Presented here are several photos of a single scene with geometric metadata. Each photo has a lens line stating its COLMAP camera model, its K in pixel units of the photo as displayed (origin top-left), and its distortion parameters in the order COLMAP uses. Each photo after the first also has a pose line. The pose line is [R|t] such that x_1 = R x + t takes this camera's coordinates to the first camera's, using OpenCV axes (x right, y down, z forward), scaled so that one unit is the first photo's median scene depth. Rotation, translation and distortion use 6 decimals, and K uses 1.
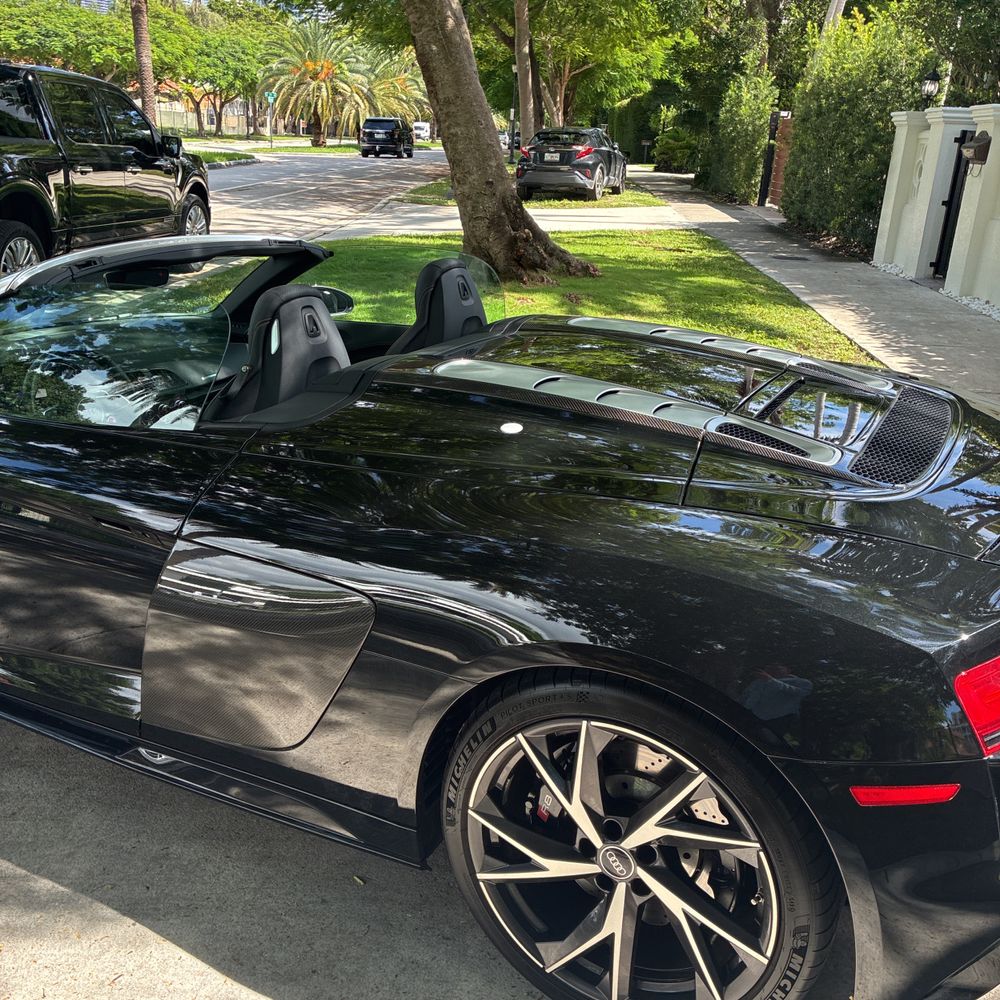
lens RADIAL K [[1012.8, 0, 495.2], [0, 1012.8, 490.7], [0, 0, 1]] dist [-0.015759, 0.072673]
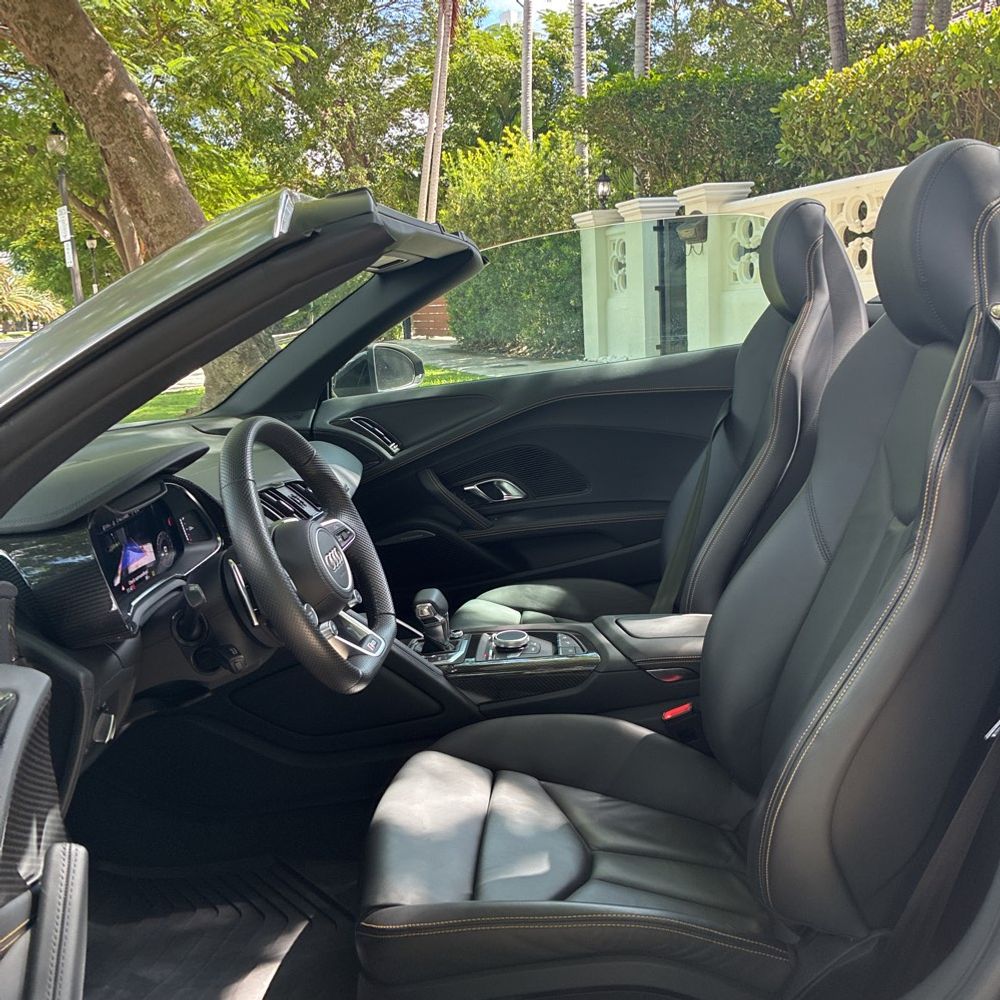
lens RADIAL K [[1010.3, 0, 486.4], [0, 1010.3, 497.6], [0, 0, 1]] dist [-0.002649, 0.039691]
pose [[0.912850, -0.175058, 0.368862, -0.145546], [0.227475, 0.968277, -0.103416, -0.012293], [-0.339056, 0.178311, 0.923713, 0.167591]]
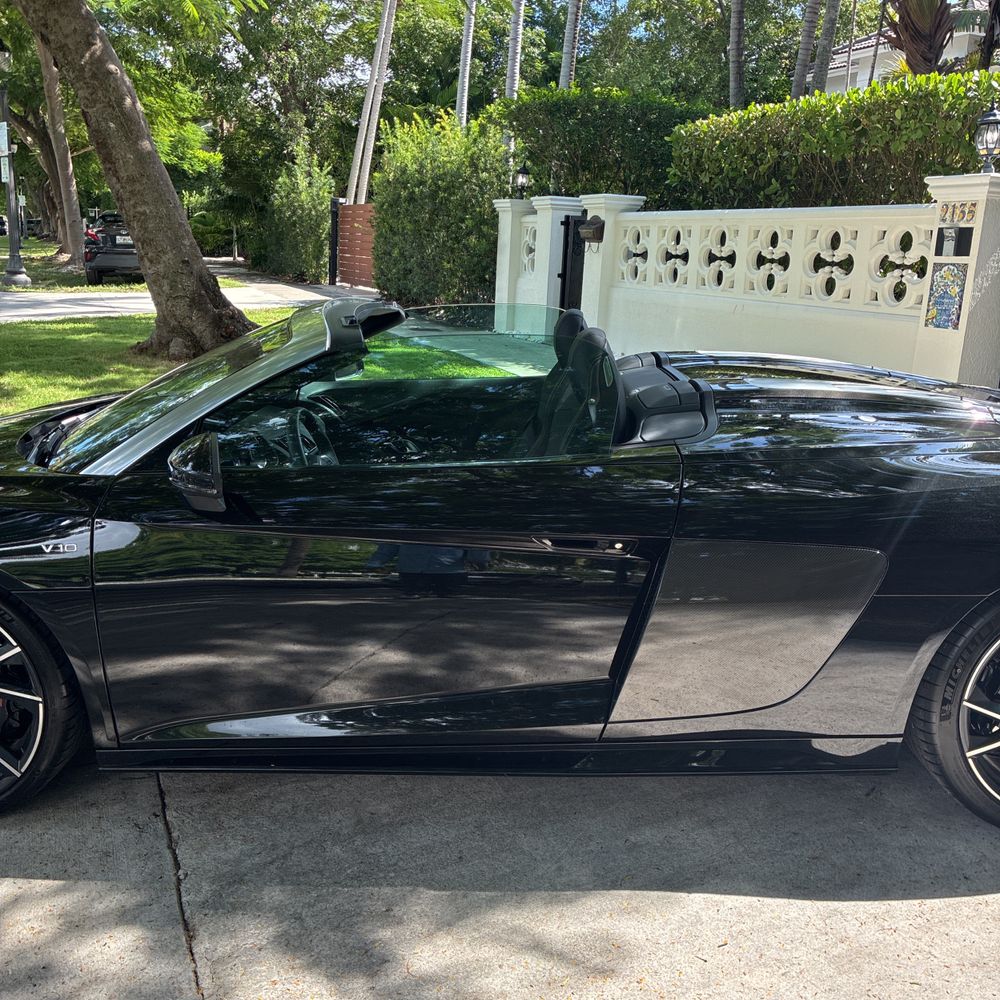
lens RADIAL K [[1012.8, 0, 495.2], [0, 1012.8, 490.7], [0, 0, 1]] dist [-0.015759, 0.072673]
pose [[0.883905, -0.114674, 0.453390, -0.206492], [0.149774, 0.987822, -0.042146, 0.002174], [-0.443035, 0.105159, 0.890315, 0.014273]]
